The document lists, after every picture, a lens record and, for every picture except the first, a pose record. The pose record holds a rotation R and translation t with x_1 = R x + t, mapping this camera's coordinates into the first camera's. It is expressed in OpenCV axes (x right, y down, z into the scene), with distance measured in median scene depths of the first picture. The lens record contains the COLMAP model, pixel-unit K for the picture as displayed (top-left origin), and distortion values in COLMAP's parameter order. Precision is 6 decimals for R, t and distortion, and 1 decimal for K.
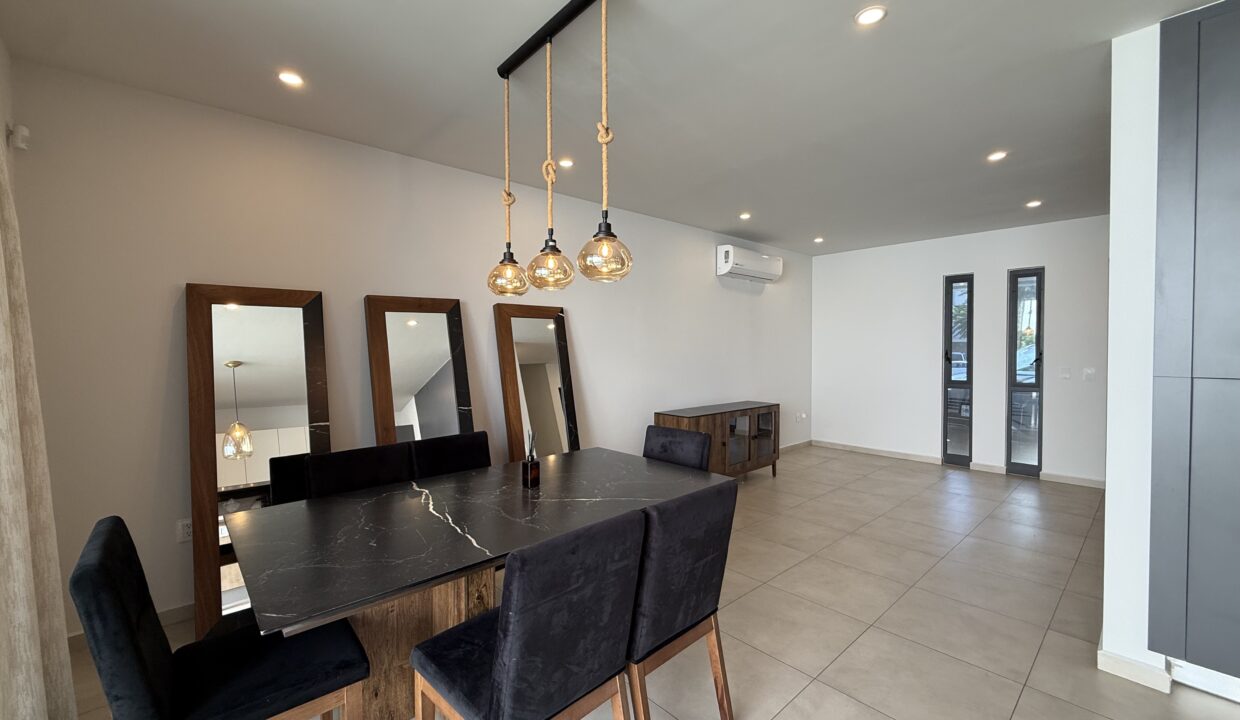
lens RADIAL K [[485.0, 0, 627.6], [0, 485.0, 358.8], [0, 0, 1]] dist [-0.000851, -0.000125]
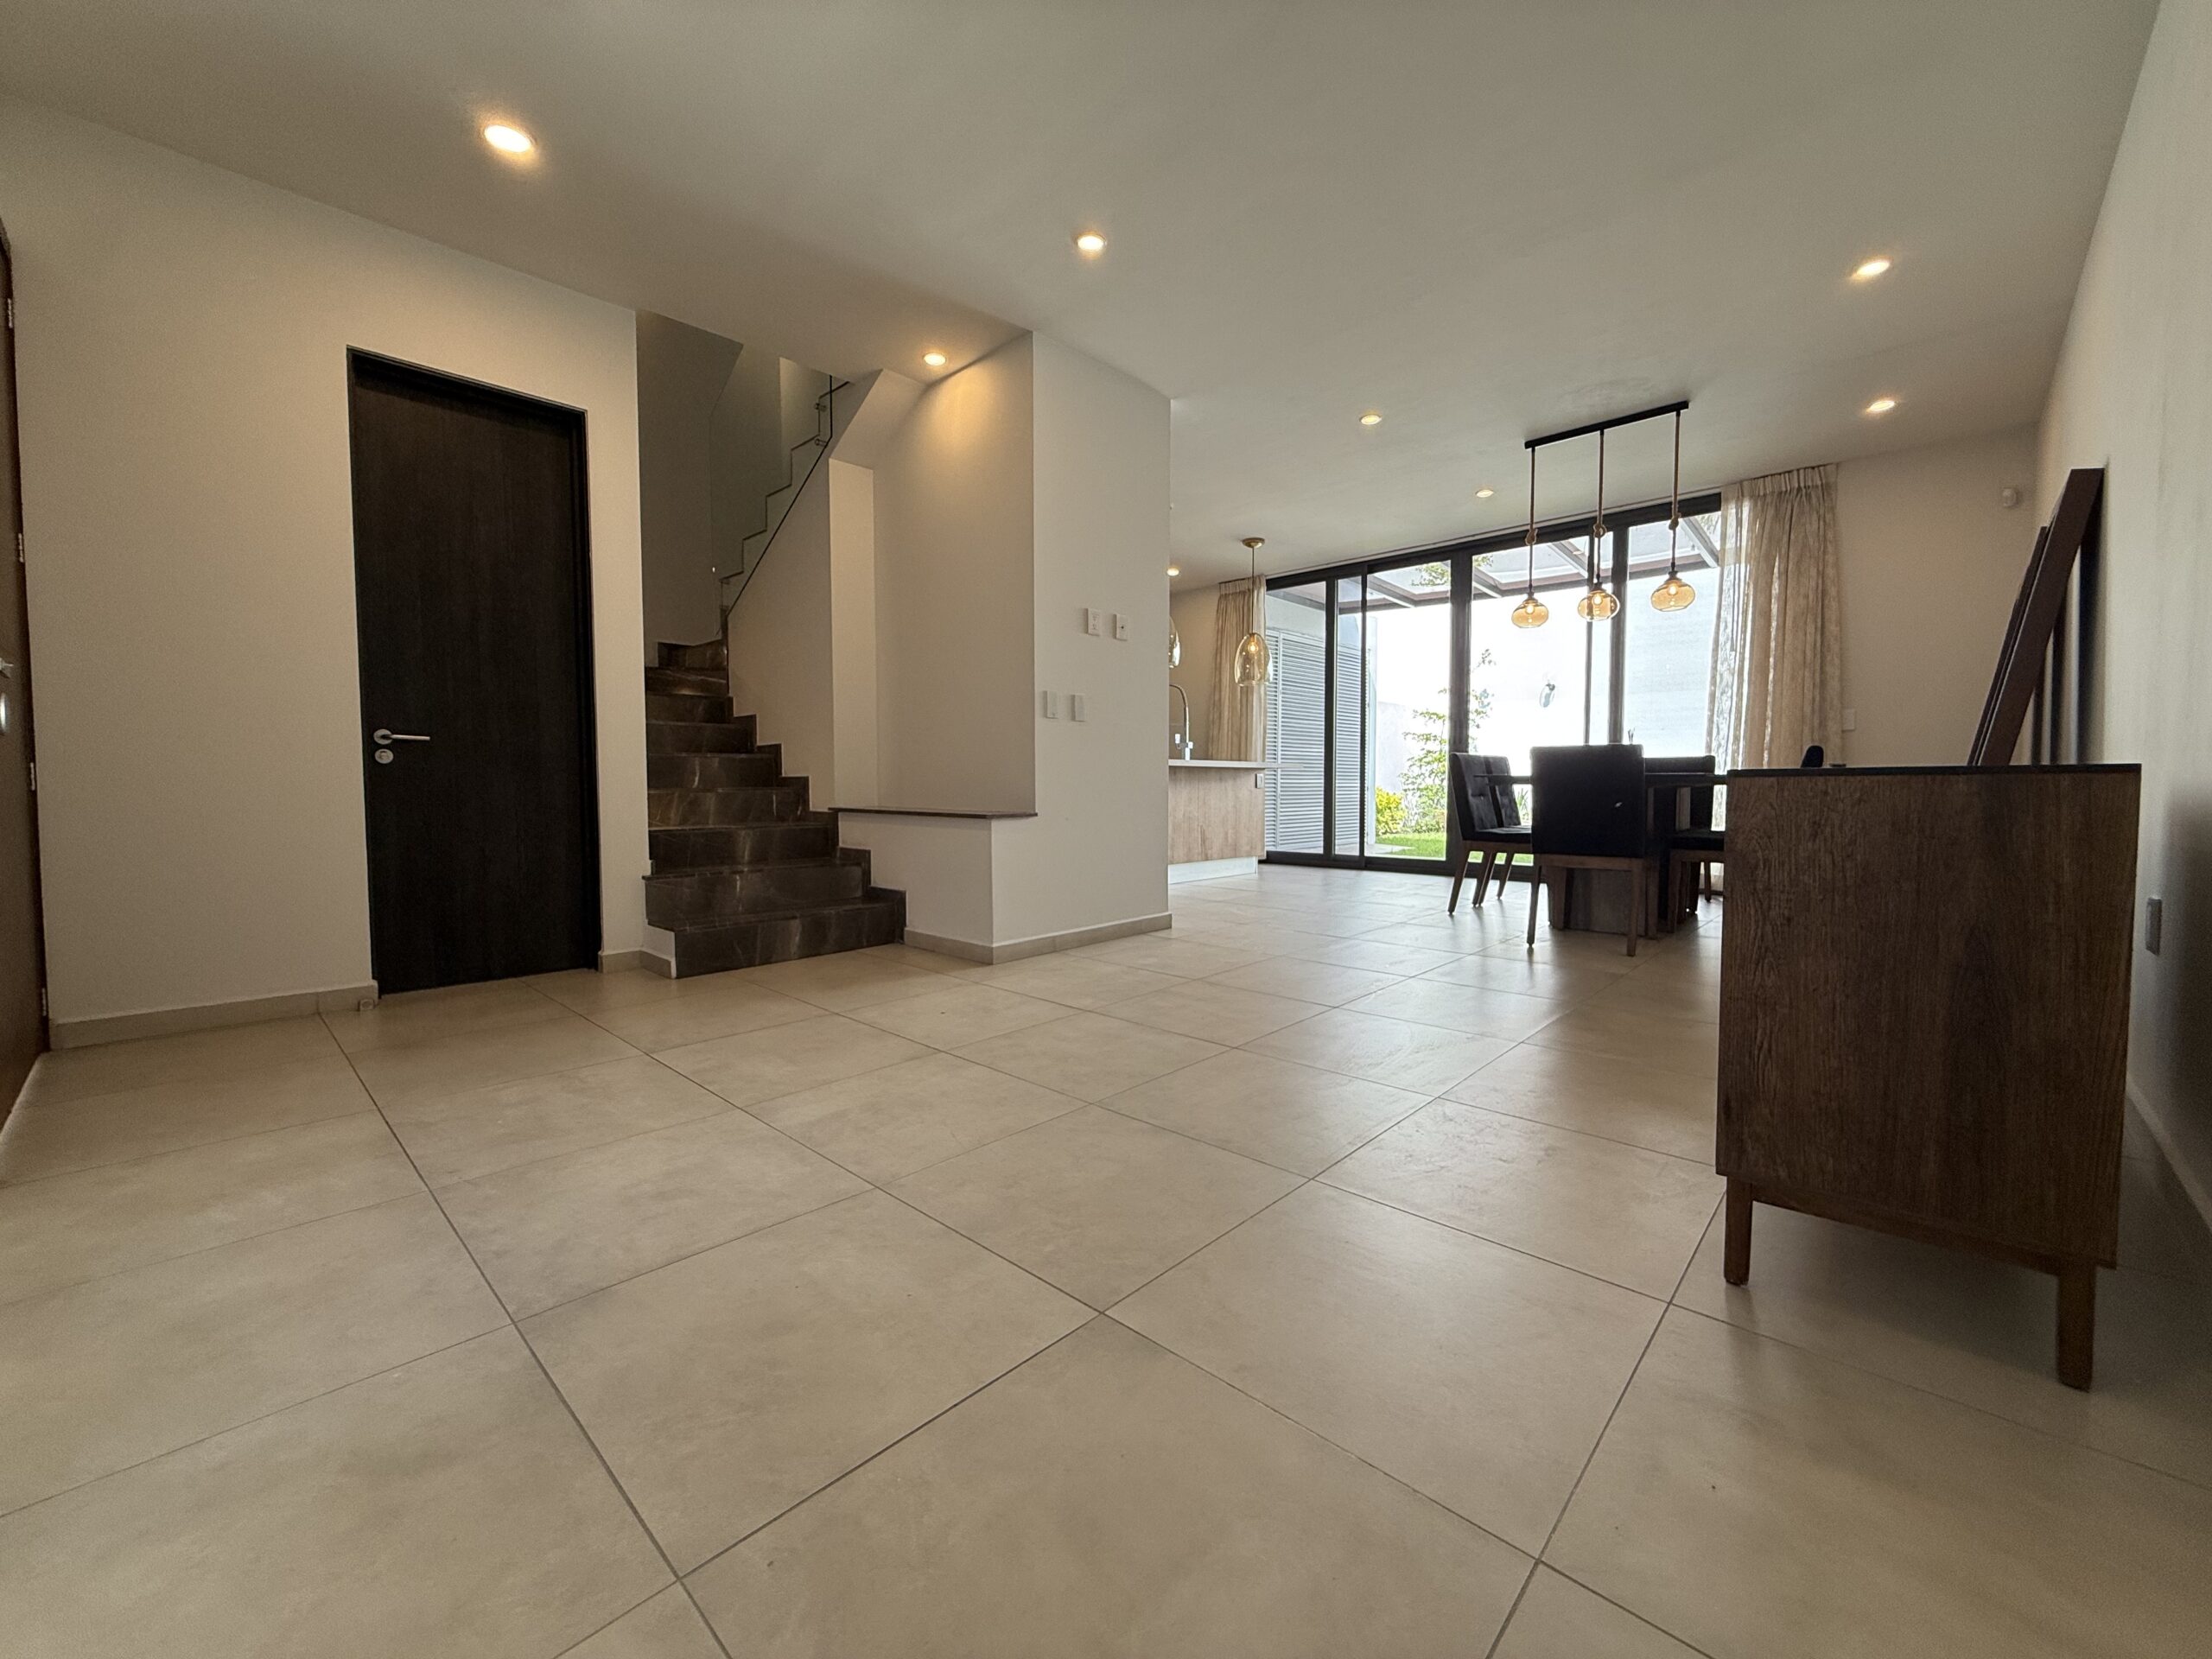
lens RADIAL K [[879.4, 0, 1107.4], [0, 879.4, 828.6], [0, 0, 1]] dist [-0.000931, 0.000005]
pose [[-0.996929, 0.008016, -0.077900, 0.588489], [0.001748, 0.996776, 0.080210, 0.101532], [0.078292, 0.079827, -0.993729, 1.412818]]
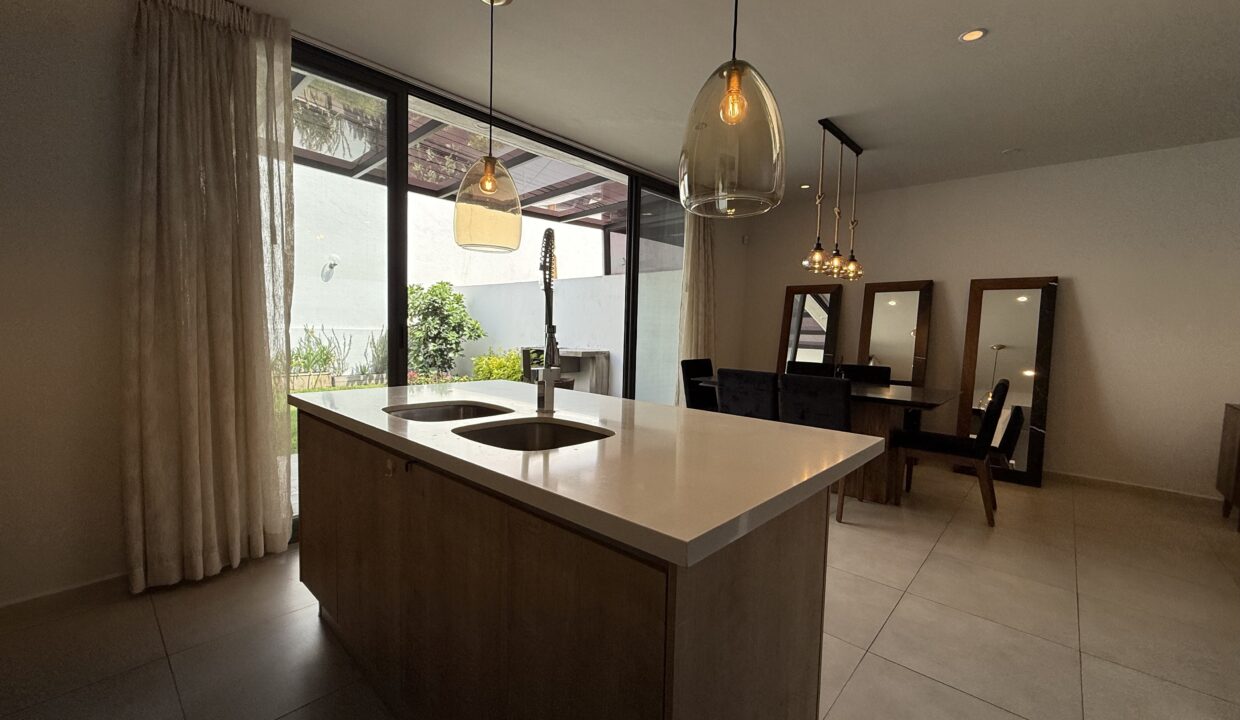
lens RADIAL K [[492.4, 0, 615.4], [0, 492.4, 357.5], [0, 0, 1]] dist [-0.000738, -0.000209]
pose [[0.087705, 0.065708, -0.993977, 0.708793], [-0.055637, 0.996588, 0.060971, 0.043845], [0.994592, 0.049955, 0.091062, 0.001918]]
